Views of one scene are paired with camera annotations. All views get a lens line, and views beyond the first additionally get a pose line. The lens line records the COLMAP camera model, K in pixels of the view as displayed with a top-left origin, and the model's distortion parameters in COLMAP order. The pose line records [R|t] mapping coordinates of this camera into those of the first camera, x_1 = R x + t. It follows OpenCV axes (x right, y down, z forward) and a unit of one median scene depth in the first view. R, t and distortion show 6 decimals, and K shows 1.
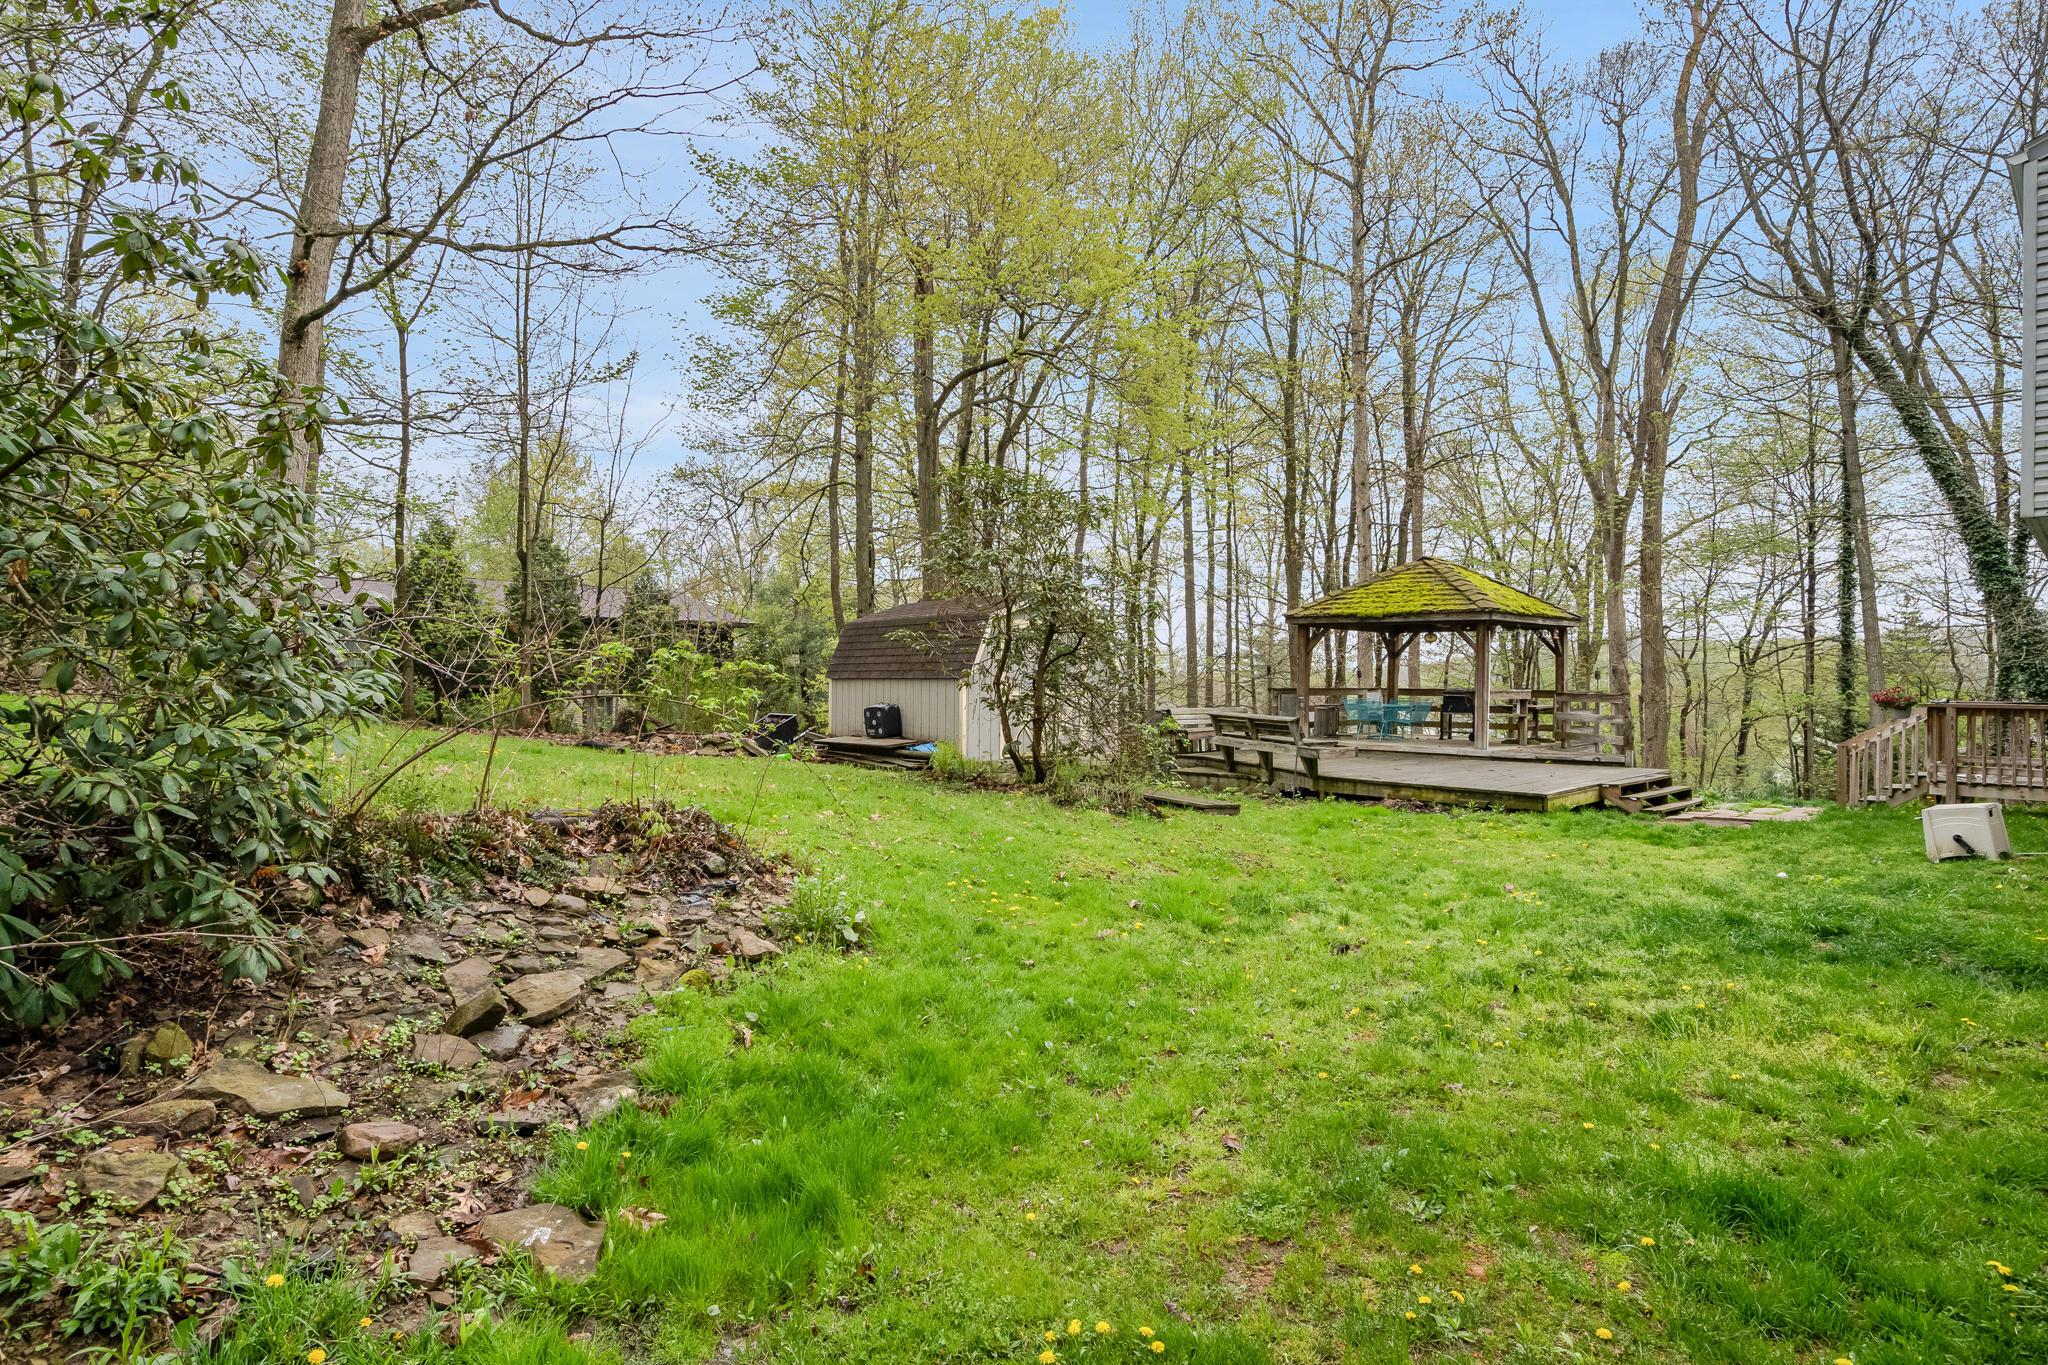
lens RADIAL K [[1133.7, 0, 1025.6], [0, 1133.7, 679.8], [0, 0, 1]] dist [-0.005554, -0.000554]
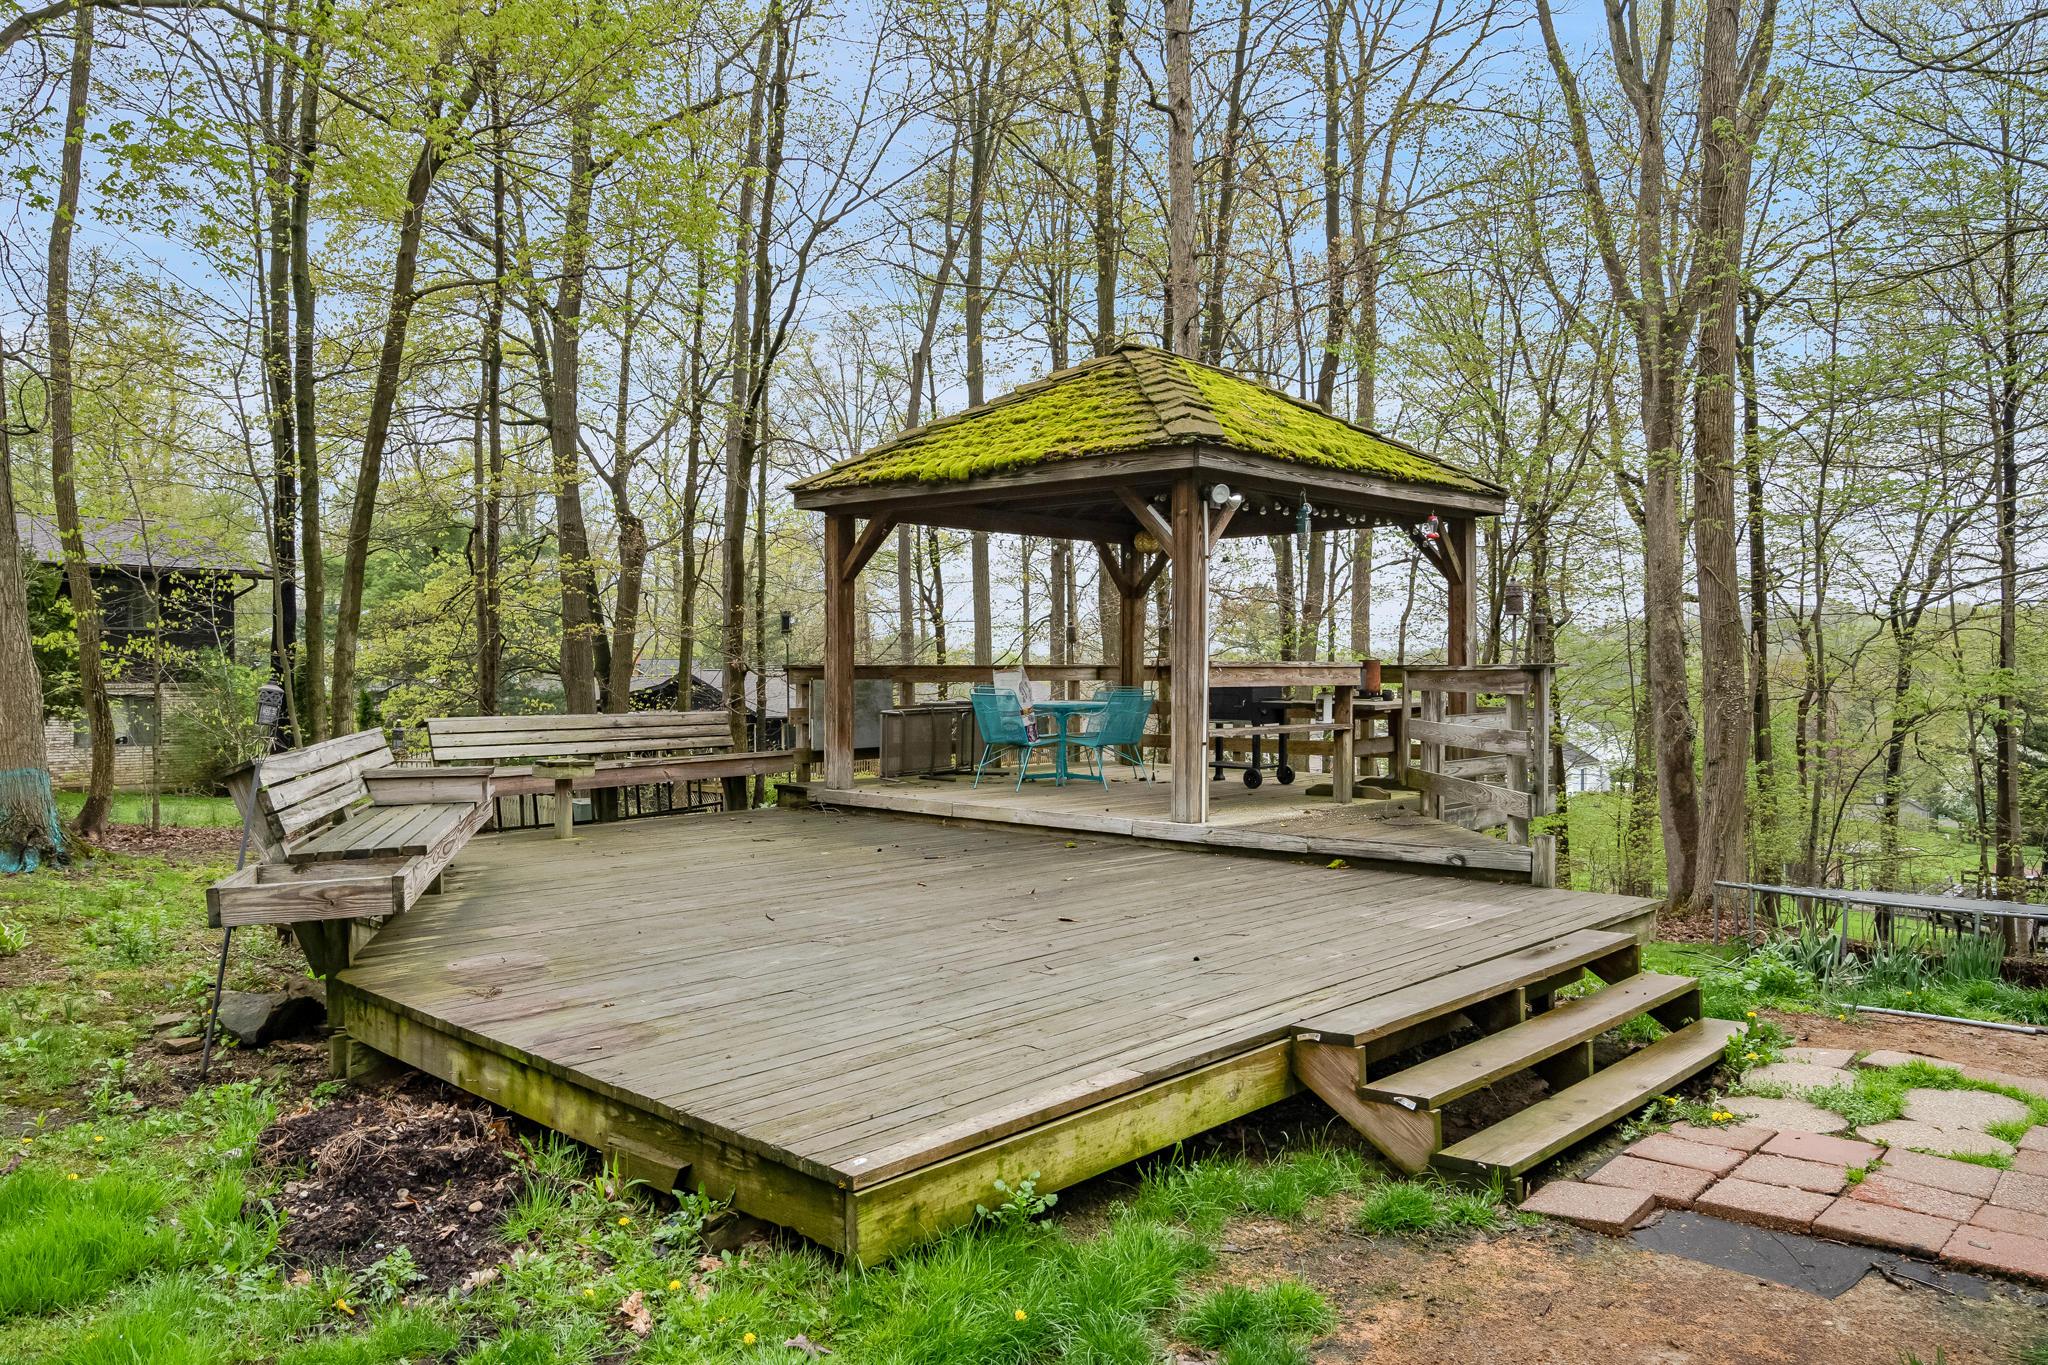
lens RADIAL K [[1494.6, 0, 1020.2], [0, 1494.6, 676.1], [0, 0, 1]] dist [0.008344, 0.002271]
pose [[0.999360, -0.008699, 0.034701, 0.291130], [0.008501, 0.999947, 0.005851, 0.009080], [-0.034750, -0.005552, 0.999381, 0.451817]]
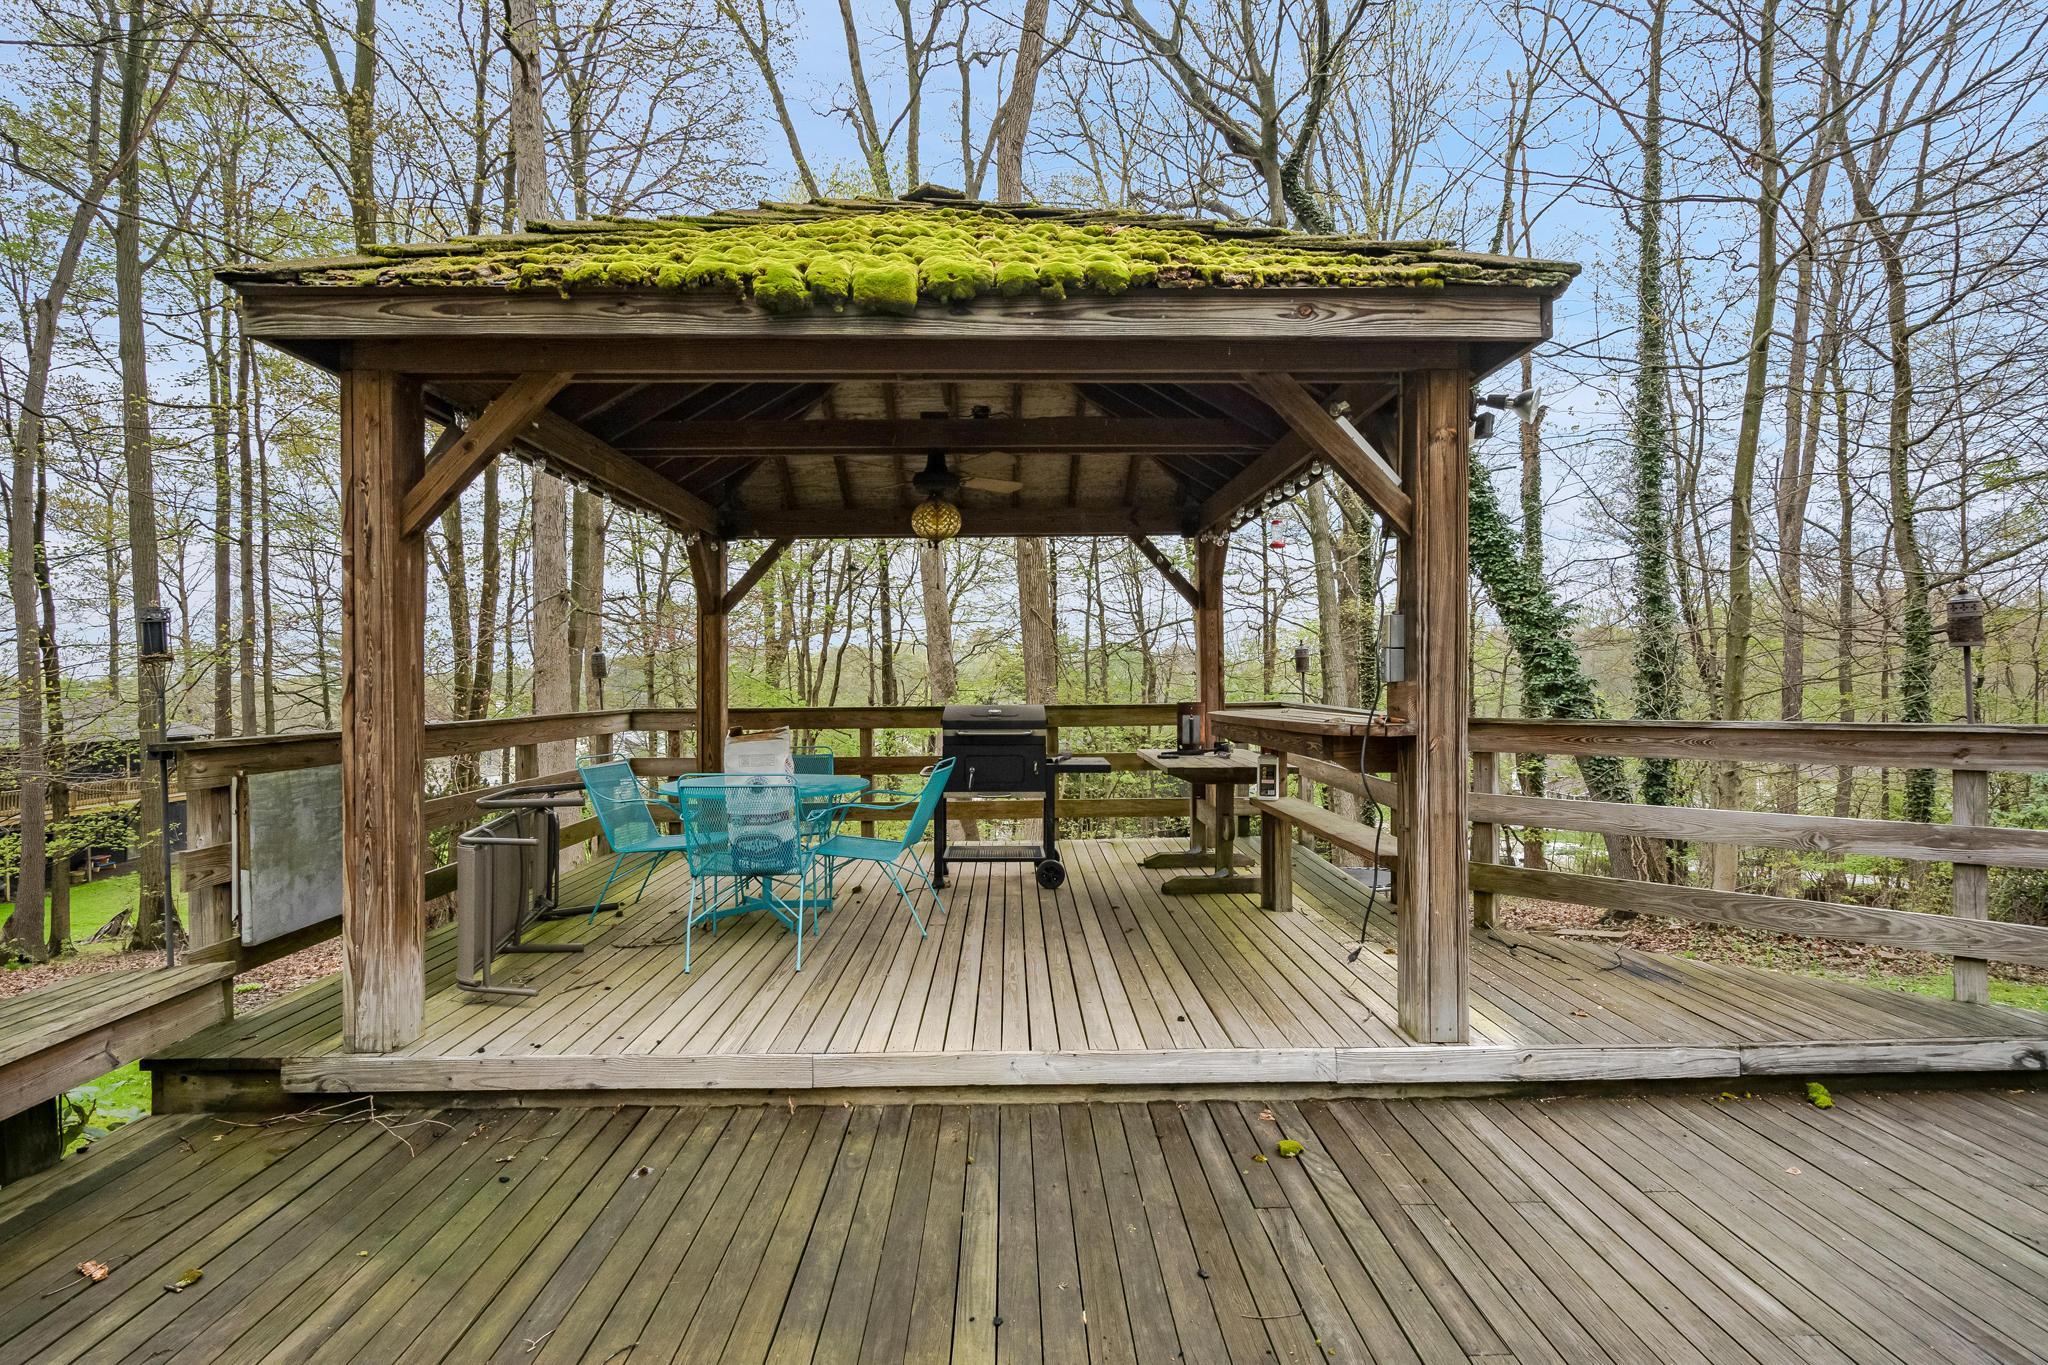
lens RADIAL K [[1062.7, 0, 1021.2], [0, 1062.7, 685.3], [0, 0, 1]] dist [-0.001586, 0.000225]
pose [[0.711738, -0.012591, 0.702332, 0.202433], [0.013374, 0.999901, 0.004372, 0.000970], [-0.702317, 0.006282, 0.711836, 0.800792]]
